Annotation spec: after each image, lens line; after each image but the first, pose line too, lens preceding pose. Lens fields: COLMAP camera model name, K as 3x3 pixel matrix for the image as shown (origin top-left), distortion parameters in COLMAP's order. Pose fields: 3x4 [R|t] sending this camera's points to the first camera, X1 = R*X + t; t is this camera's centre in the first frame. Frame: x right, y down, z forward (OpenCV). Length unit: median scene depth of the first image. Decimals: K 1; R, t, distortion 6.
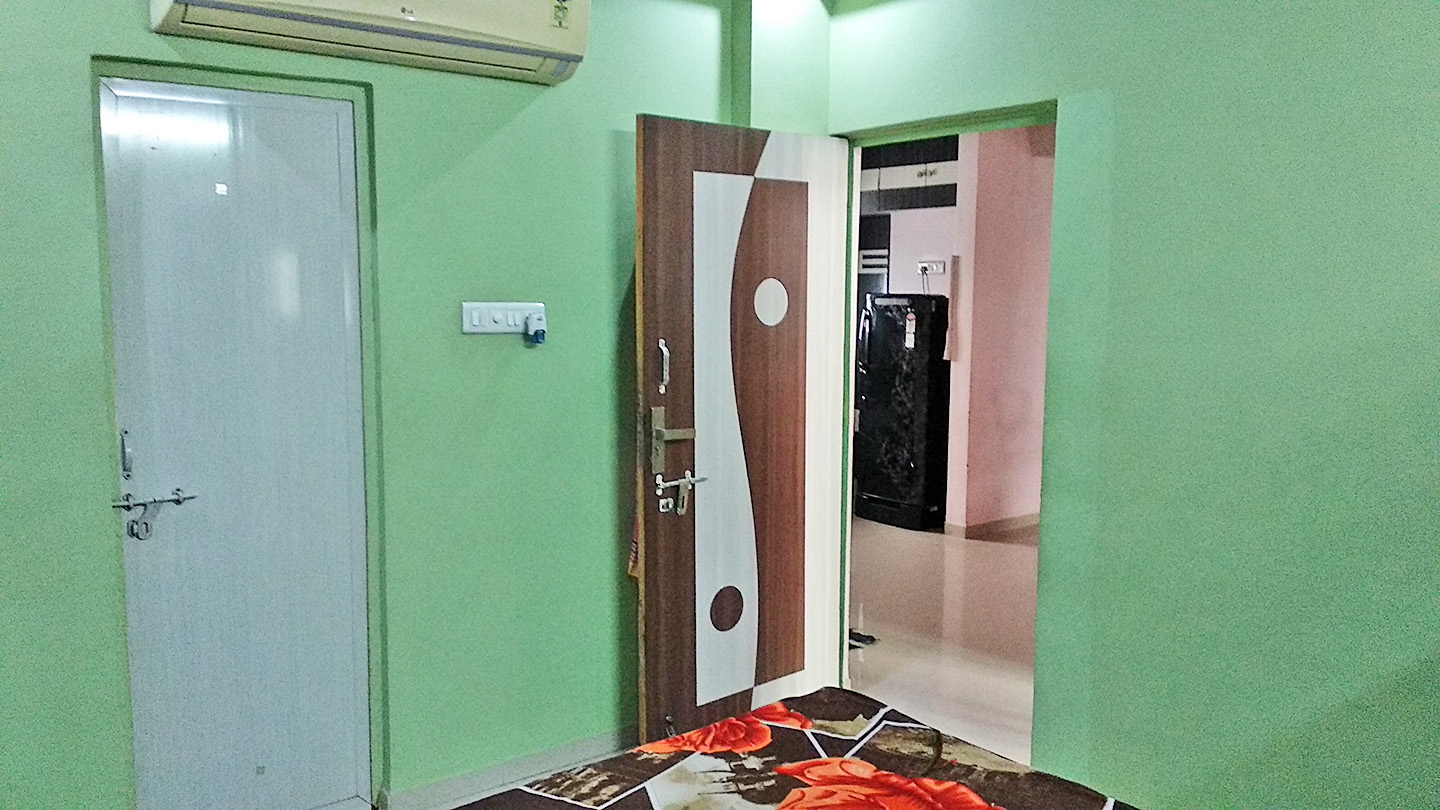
lens RADIAL K [[1097.0, 0, 720.0], [0, 1097.0, 405.0], [0, 0, 1]] dist [0.082222, -0.145672]
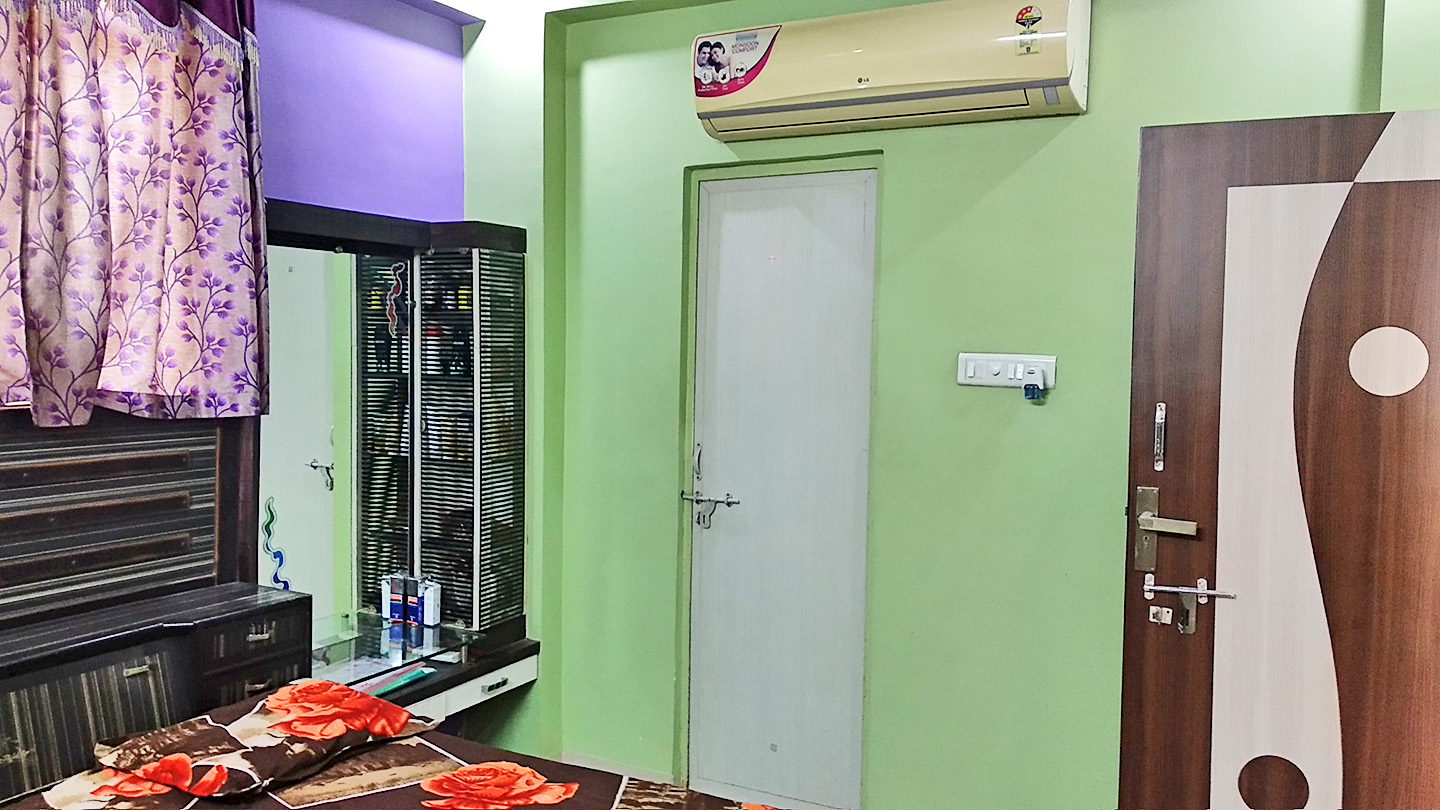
lens RADIAL K [[1122.7, 0, 720.0], [0, 1122.7, 405.0], [0, 0, 1]] dist [0.094943, -0.159824]
pose [[0.408515, 0.051862, -0.911277, 0.676562], [-0.114602, 0.993398, 0.005161, -0.031344], [0.905528, 0.102326, 0.411762, 0.451116]]
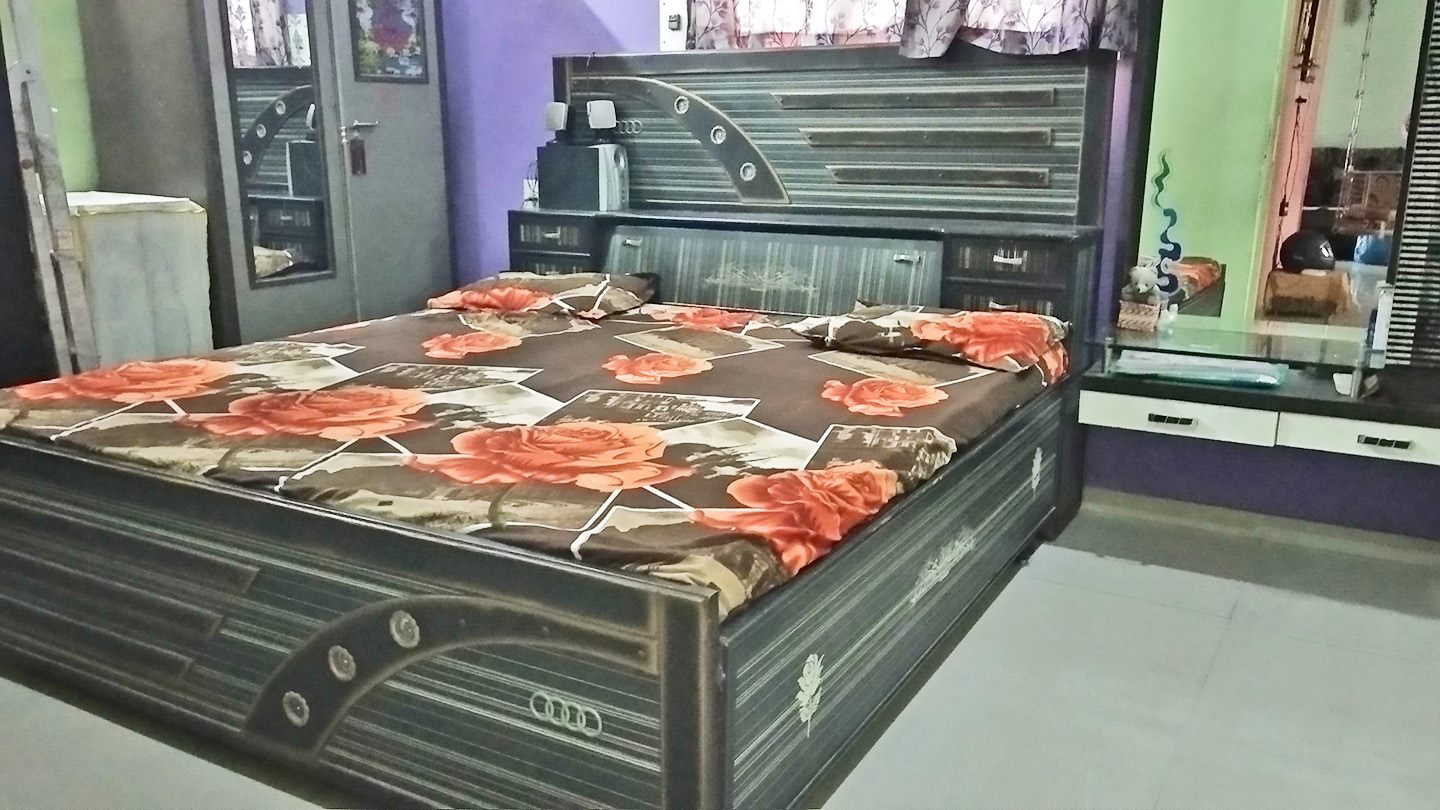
lens RADIAL K [[1142.1, 0, 711.3], [0, 1142.1, 424.3], [0, 0, 1]] dist [0.095846, -0.160319]
pose [[-0.933406, 0.079606, -0.349881, 0.267933], [-0.049106, 0.937567, 0.344321, 0.006978], [0.355447, 0.338573, -0.871221, 1.396309]]
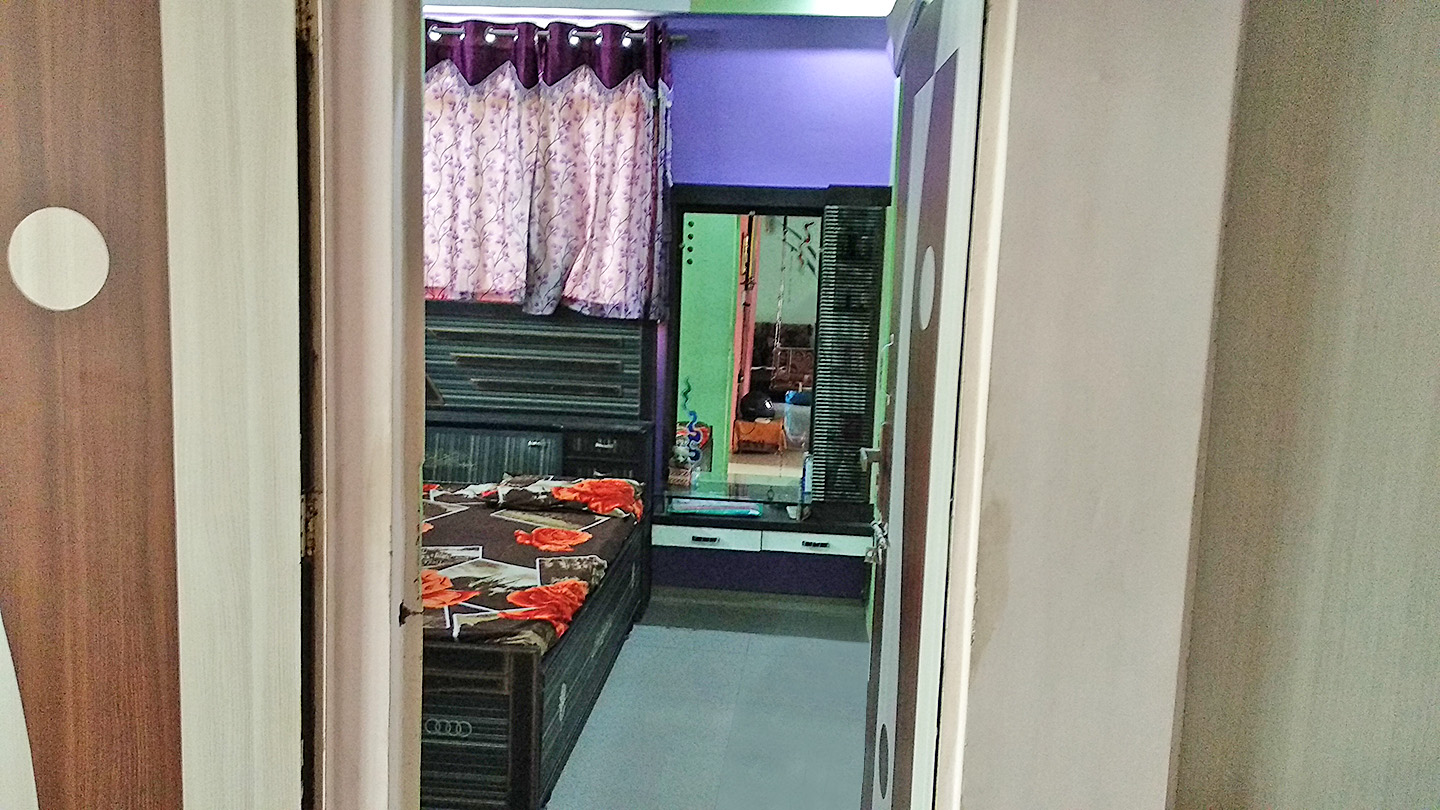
lens RADIAL K [[1122.7, 0, 720.0], [0, 1122.7, 405.0], [0, 0, 1]] dist [0.094943, -0.159824]
pose [[-0.686272, 0.051525, -0.725518, 0.710427], [-0.123815, 0.974653, 0.186336, -0.170814], [0.716729, 0.217707, -0.662497, 1.723427]]
